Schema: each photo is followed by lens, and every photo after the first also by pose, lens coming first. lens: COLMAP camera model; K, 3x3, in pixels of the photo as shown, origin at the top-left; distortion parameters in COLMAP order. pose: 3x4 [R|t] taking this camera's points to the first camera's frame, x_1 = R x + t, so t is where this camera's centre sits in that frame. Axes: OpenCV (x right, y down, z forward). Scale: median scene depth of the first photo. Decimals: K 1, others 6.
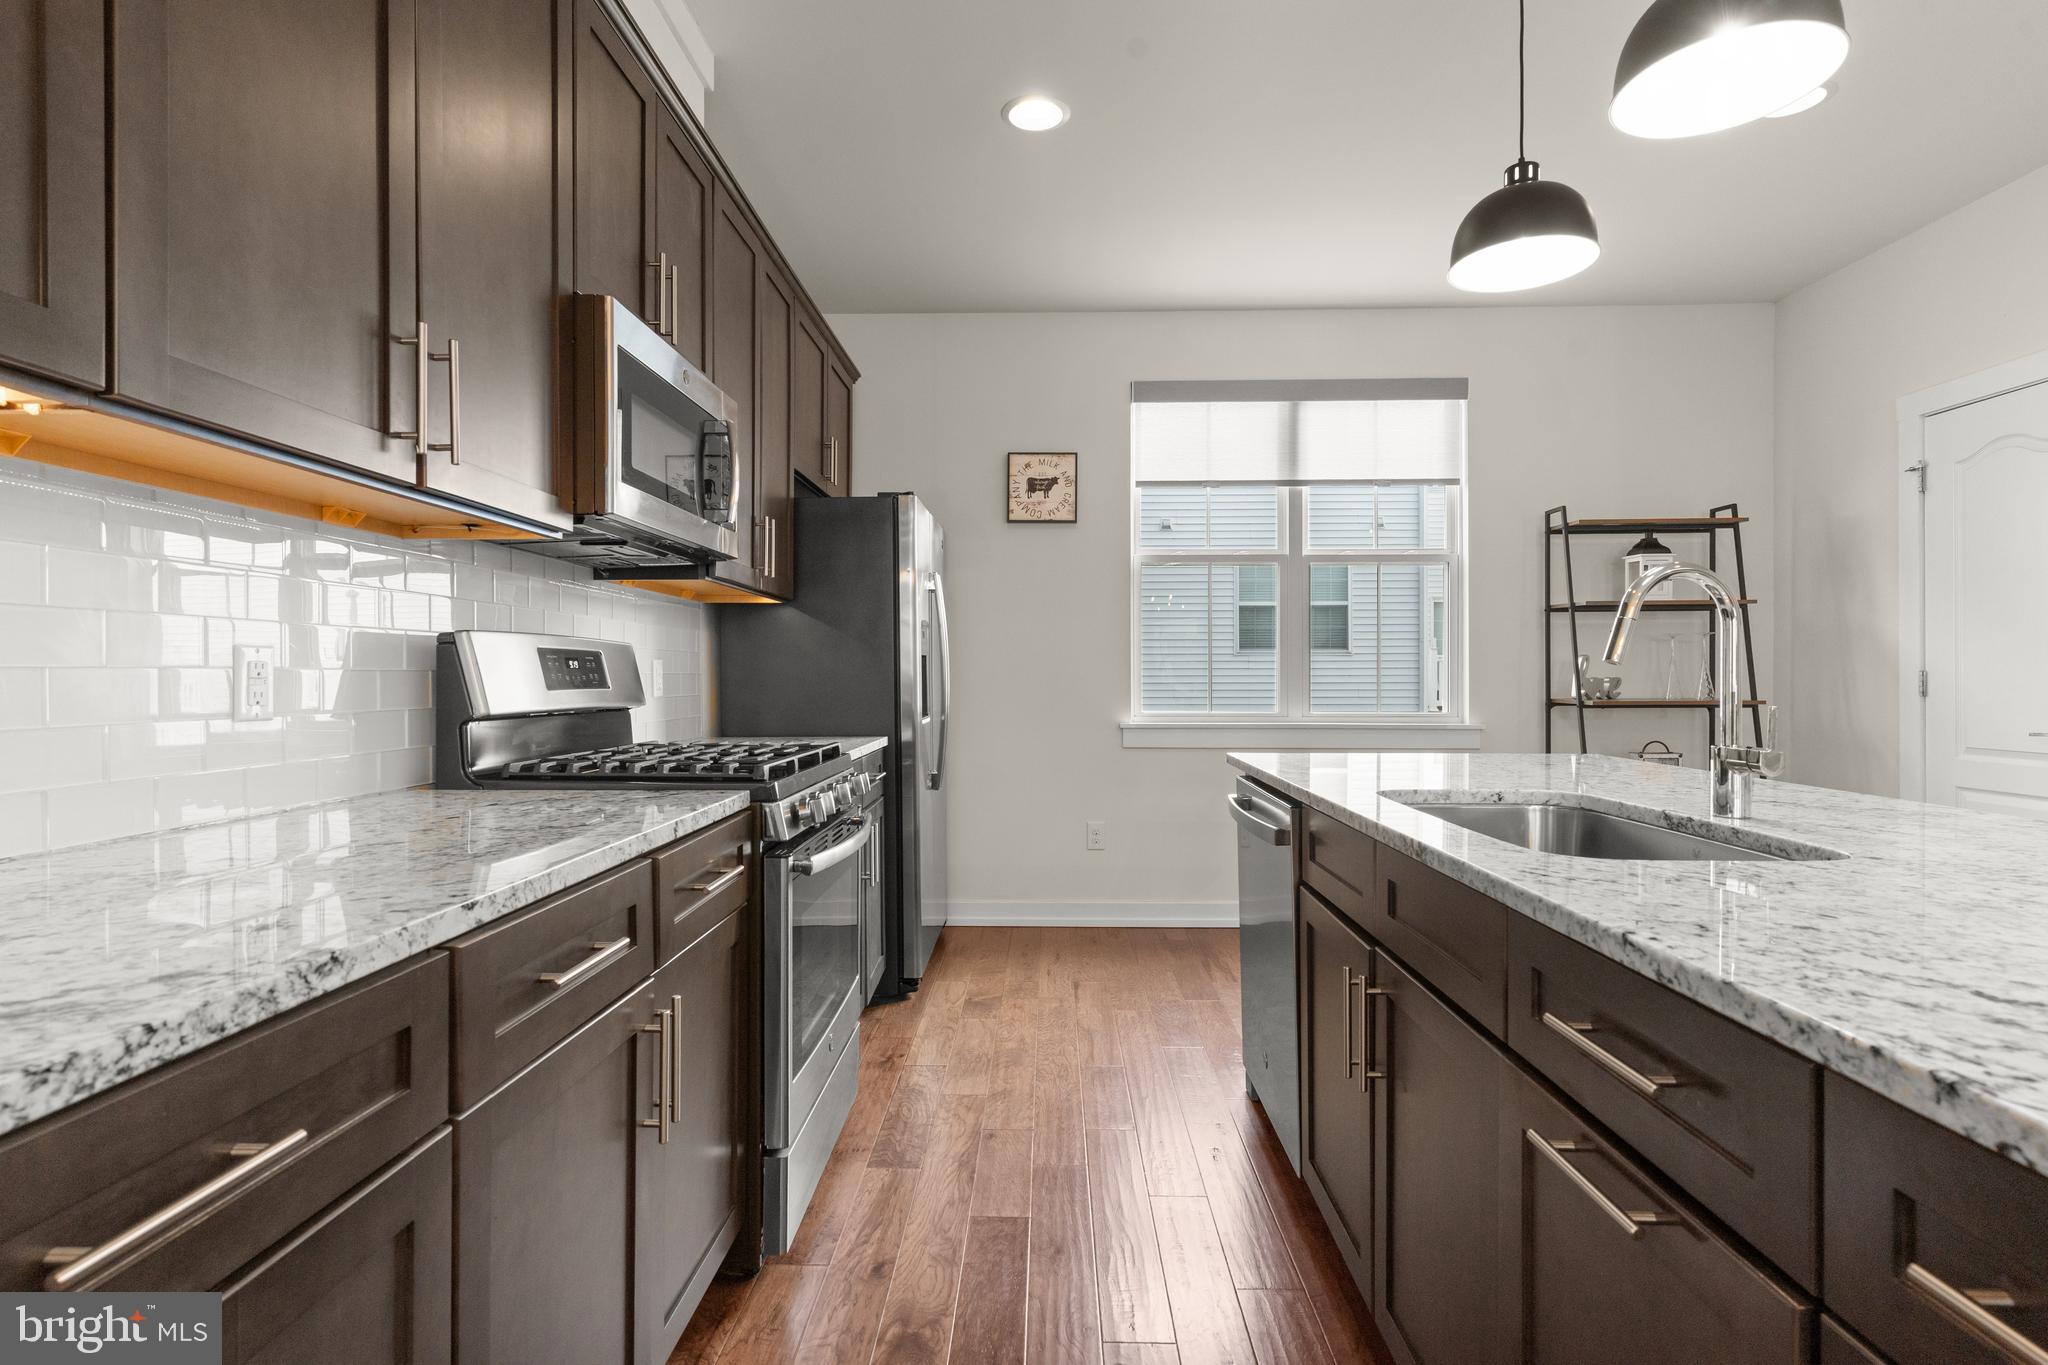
lens RADIAL K [[1010.8, 0, 1020.6], [0, 1010.8, 679.4], [0, 0, 1]] dist [-0.000384, 0.000644]
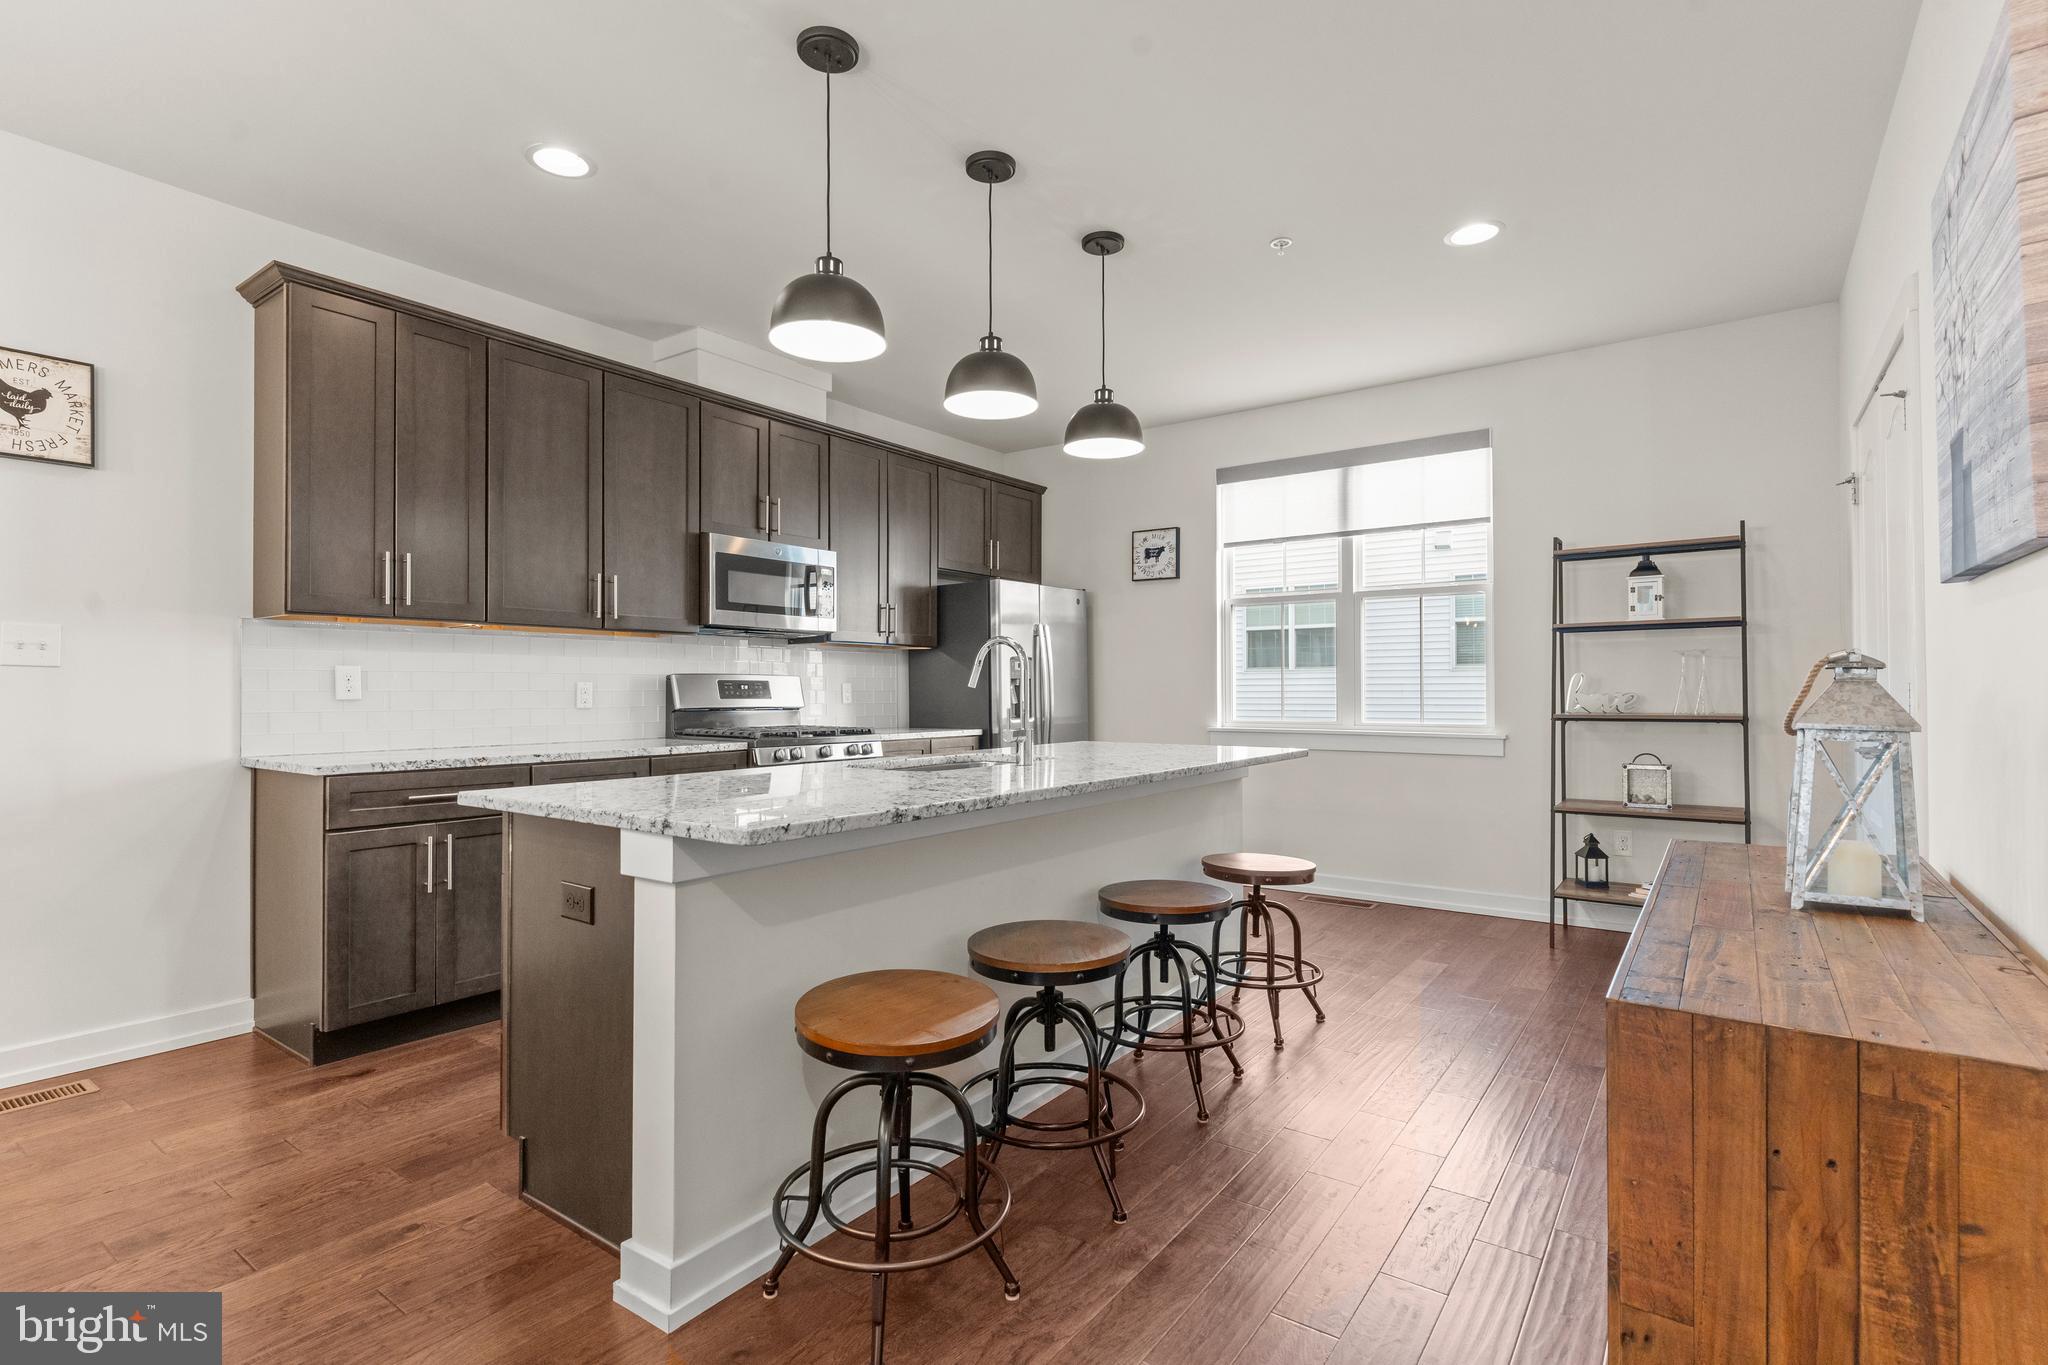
lens RADIAL K [[974.1, 0, 1015.0], [0, 974.1, 679.5], [0, 0, 1]] dist [0.001287, 0.000161]
pose [[0.822342, -0.006995, -0.568951, 0.792617], [-0.000831, 0.999909, -0.013496, -0.001898], [0.568993, 0.011571, 0.822261, -0.253948]]
